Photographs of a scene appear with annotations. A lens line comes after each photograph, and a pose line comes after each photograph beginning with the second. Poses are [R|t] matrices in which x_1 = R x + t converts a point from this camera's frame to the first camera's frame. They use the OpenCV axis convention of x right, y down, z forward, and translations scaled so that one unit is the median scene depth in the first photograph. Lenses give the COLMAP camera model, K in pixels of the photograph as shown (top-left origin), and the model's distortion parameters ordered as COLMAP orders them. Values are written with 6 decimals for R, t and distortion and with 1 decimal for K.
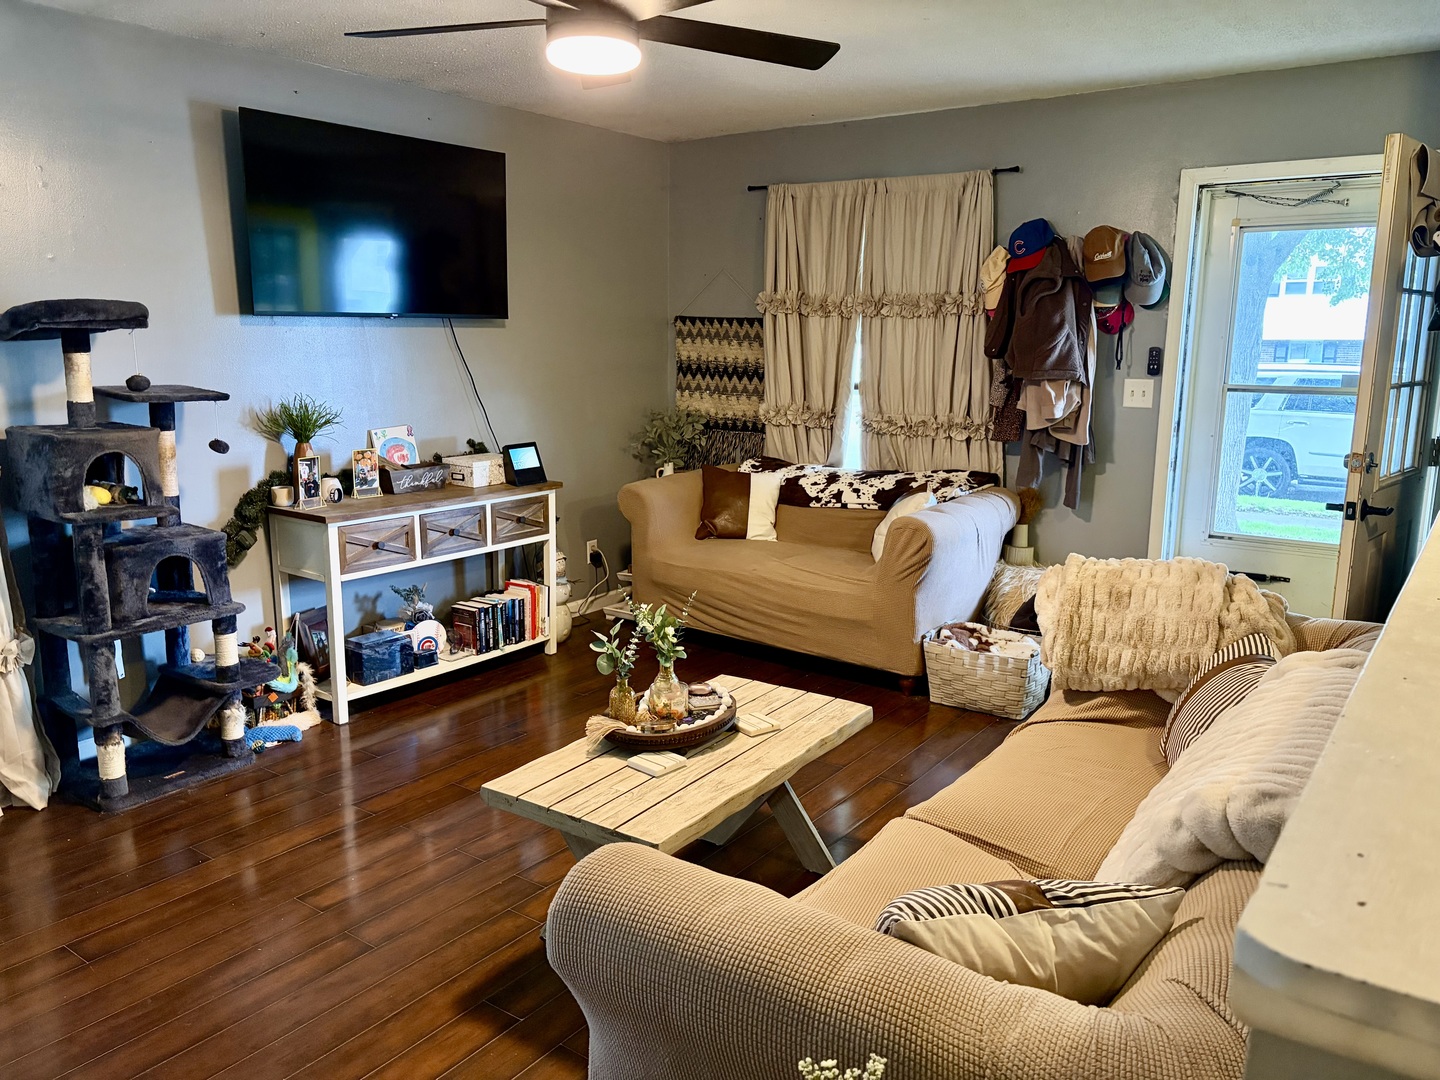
lens RADIAL K [[1130.1, 0, 720.1], [0, 1130.1, 568.5], [0, 0, 1]] dist [0.115701, -0.172417]
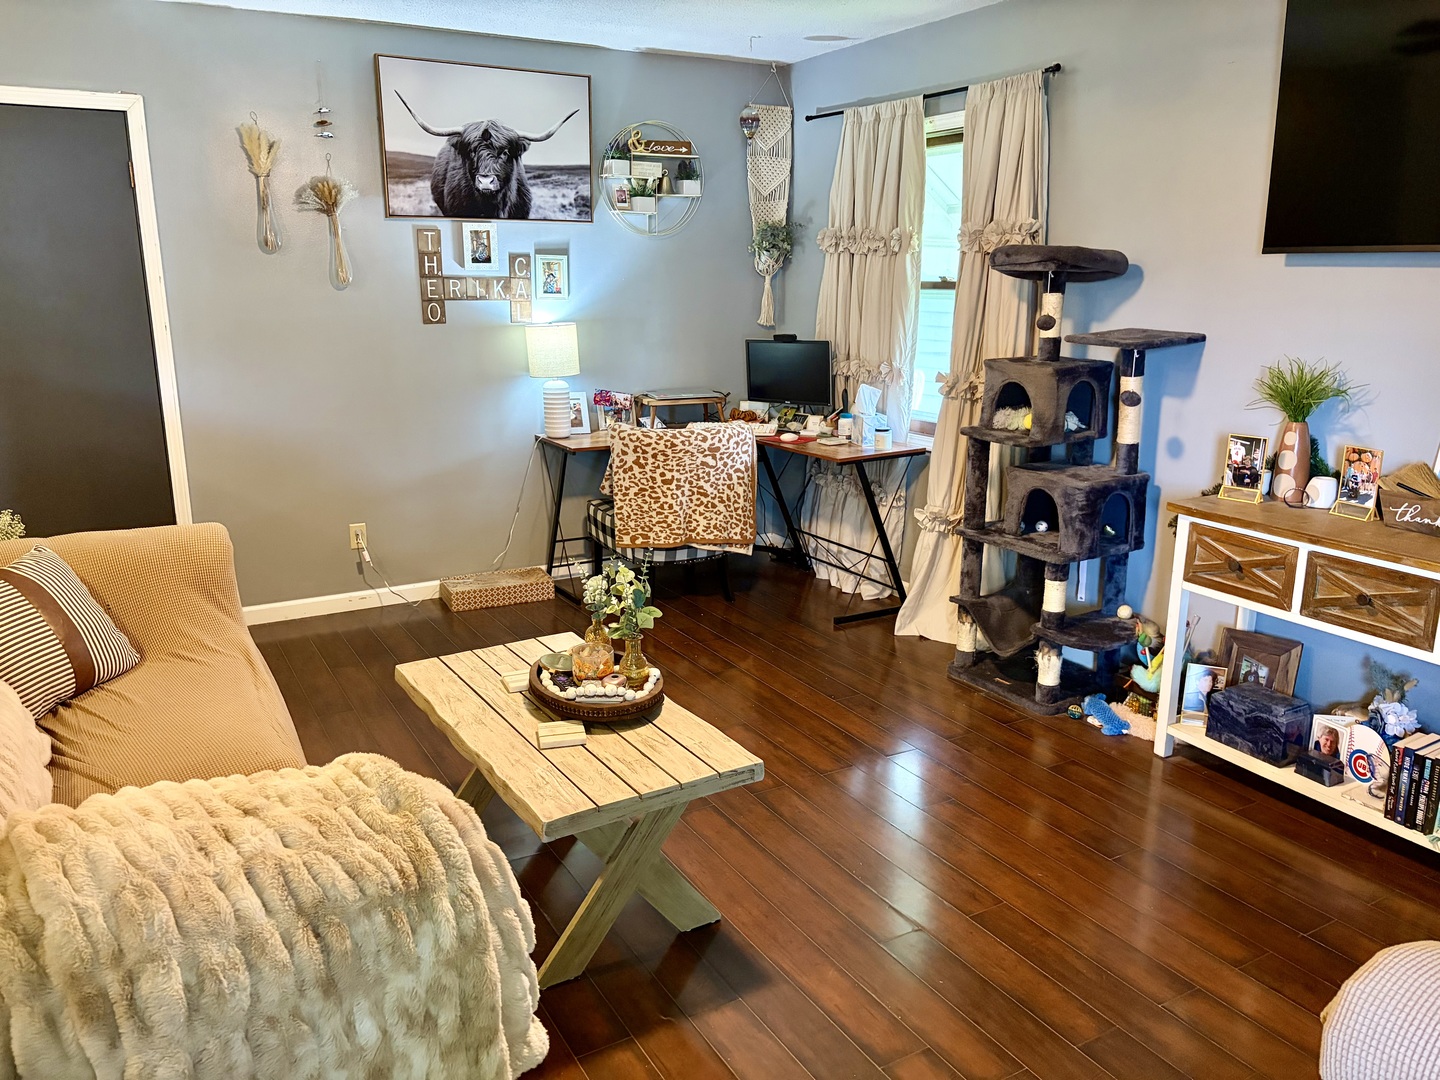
lens RADIAL K [[1098.1, 0, 724.0], [0, 1098.1, 544.7], [0, 0, 1]] dist [0.061000, -0.066819]
pose [[-0.420537, 0.218555, -0.880558, 0.454532], [-0.189801, 0.927884, 0.320947, -0.194602], [0.887200, 0.302100, -0.348728, 0.922601]]
